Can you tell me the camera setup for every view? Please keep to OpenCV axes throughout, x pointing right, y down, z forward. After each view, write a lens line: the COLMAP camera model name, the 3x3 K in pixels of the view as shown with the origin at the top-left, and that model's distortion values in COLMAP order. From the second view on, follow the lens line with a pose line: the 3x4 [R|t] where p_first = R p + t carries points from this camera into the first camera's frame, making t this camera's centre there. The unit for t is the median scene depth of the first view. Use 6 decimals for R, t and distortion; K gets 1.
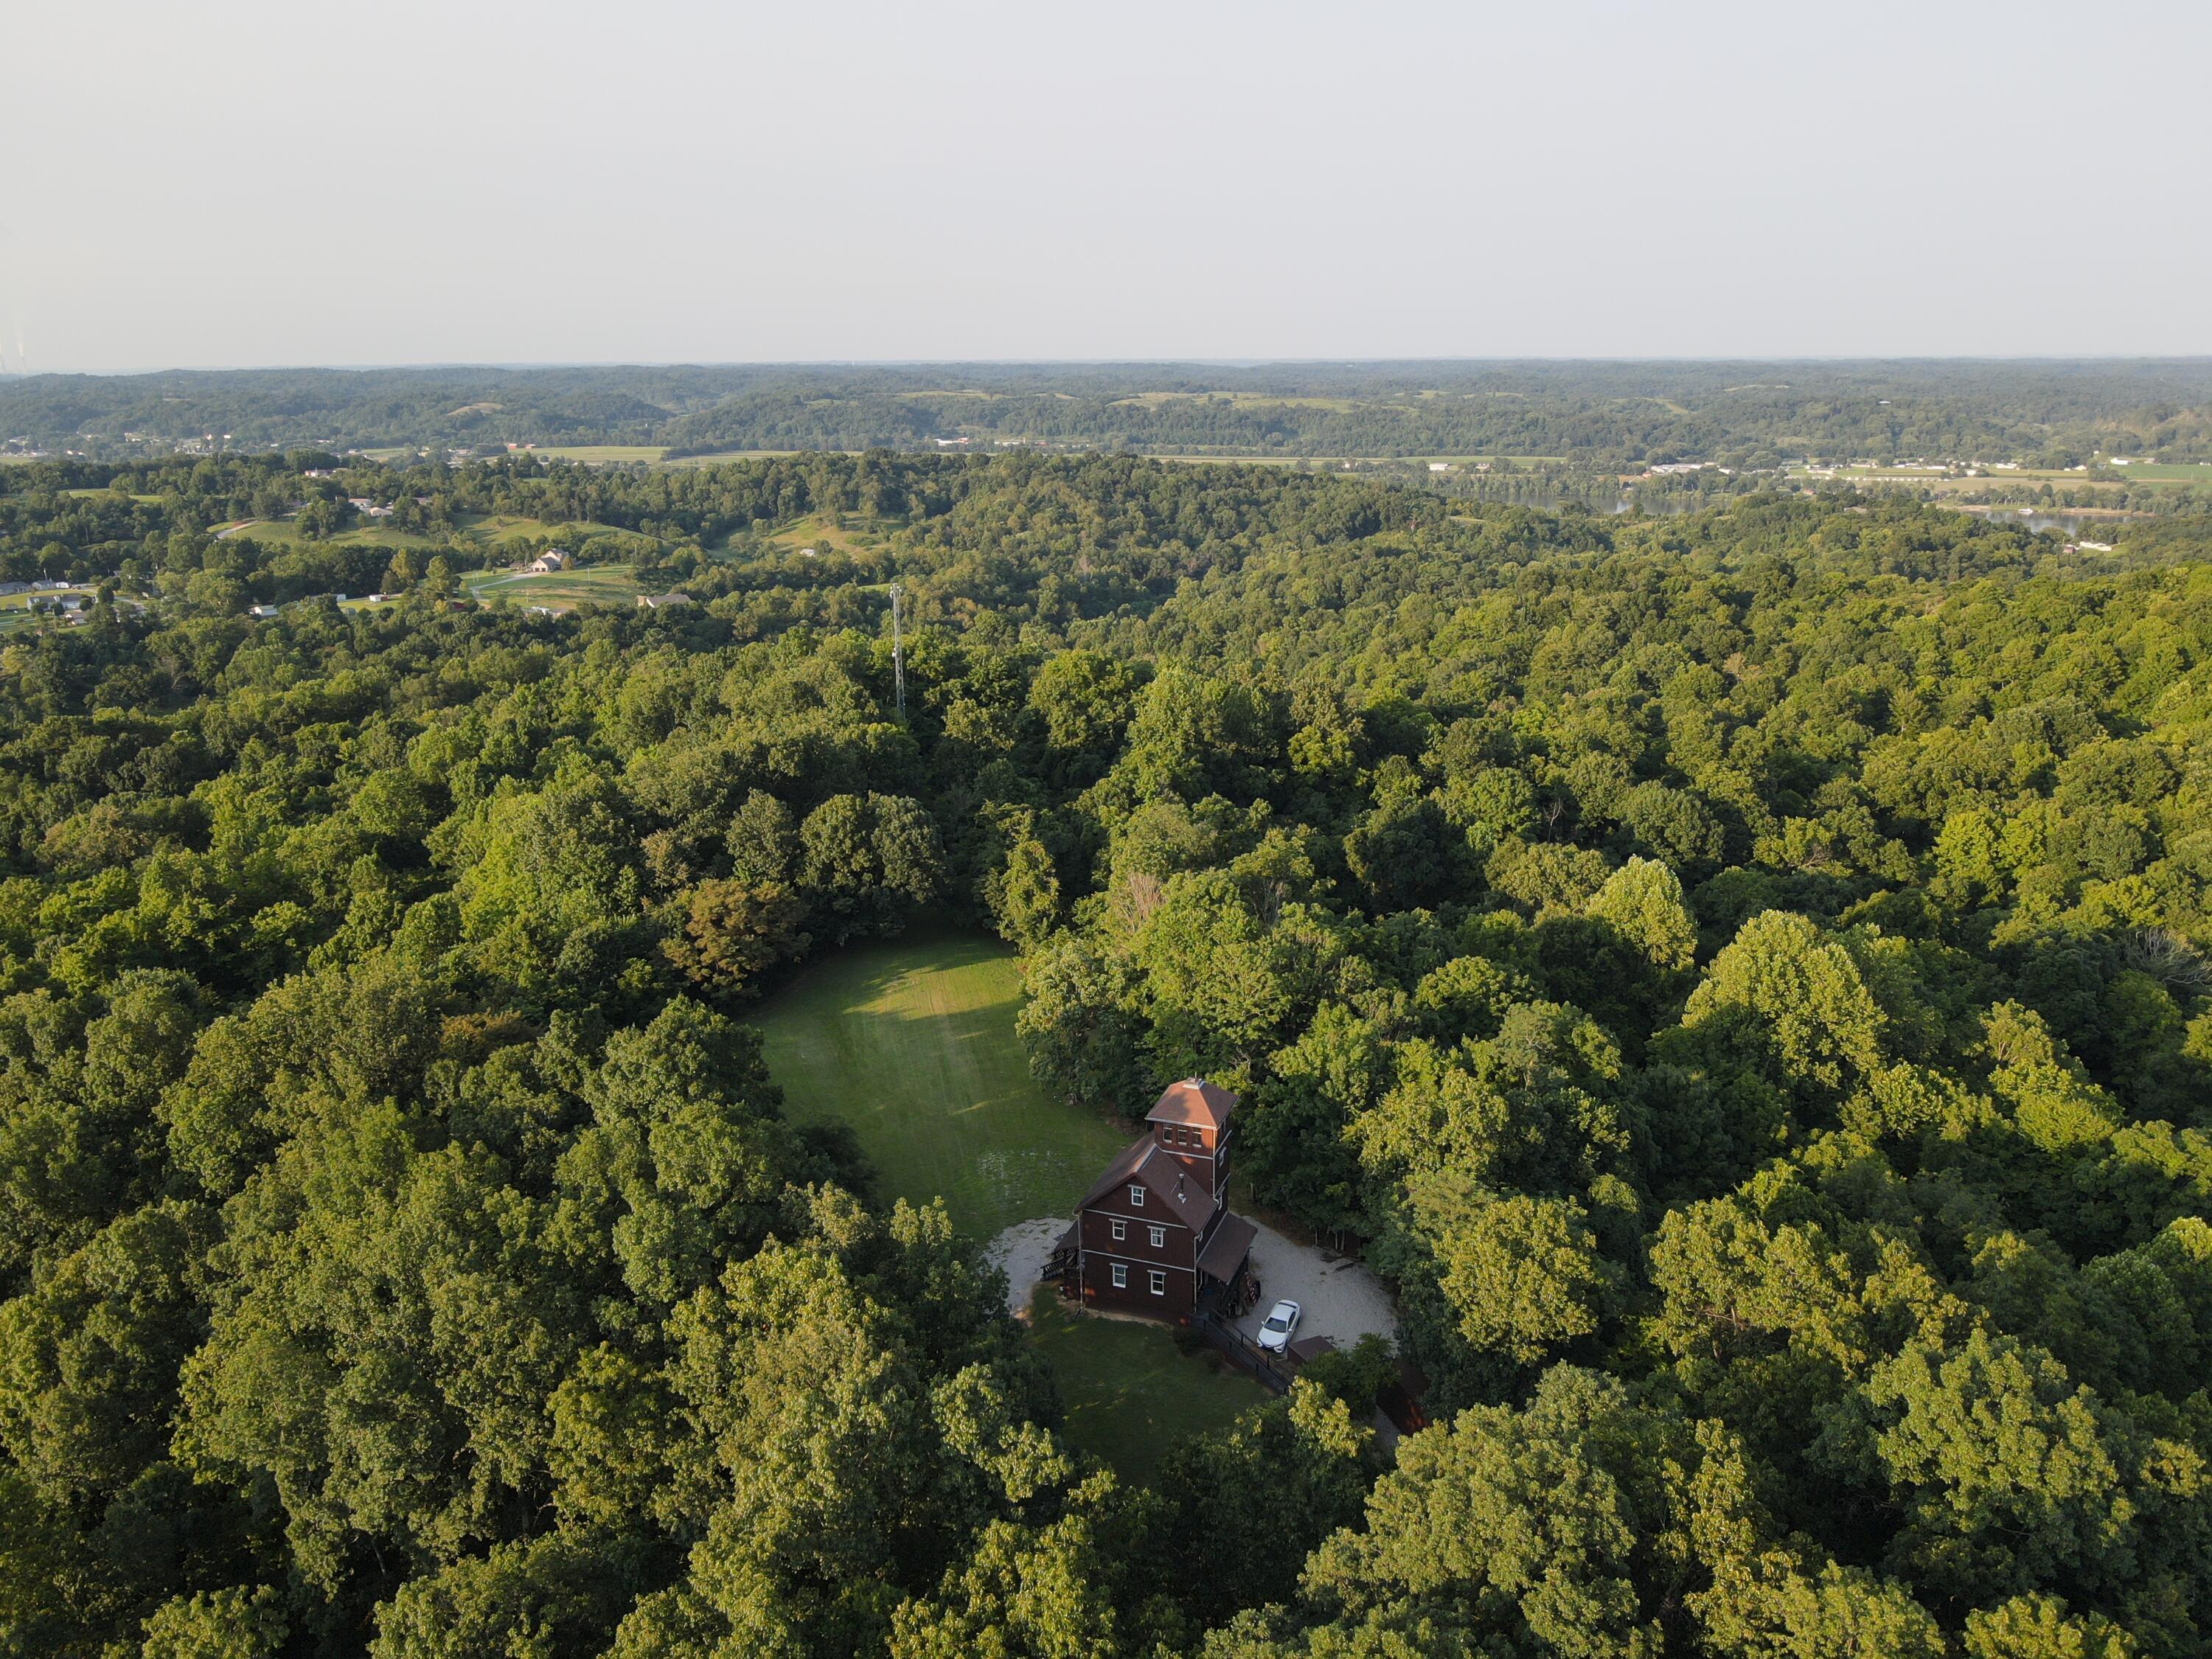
lens RADIAL K [[1605.6, 0, 1162.8], [0, 1605.6, 827.8], [0, 0, 1]] dist [-0.034757, -0.003947]
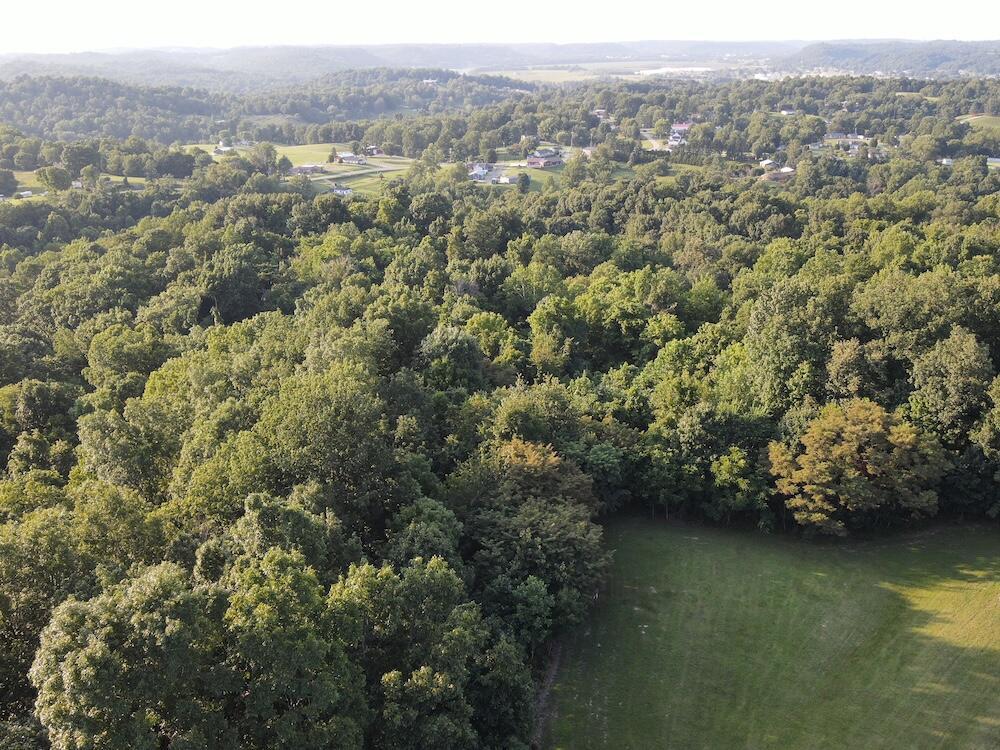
lens RADIAL K [[842.2, 0, 522.1], [0, 842.2, 369.5], [0, 0, 1]] dist [-0.000392, 0.005961]
pose [[0.512816, 0.309896, -0.800615, 0.012623], [-0.235825, 0.947551, 0.215718, -0.032543], [0.825473, 0.078181, 0.559000, 0.362073]]
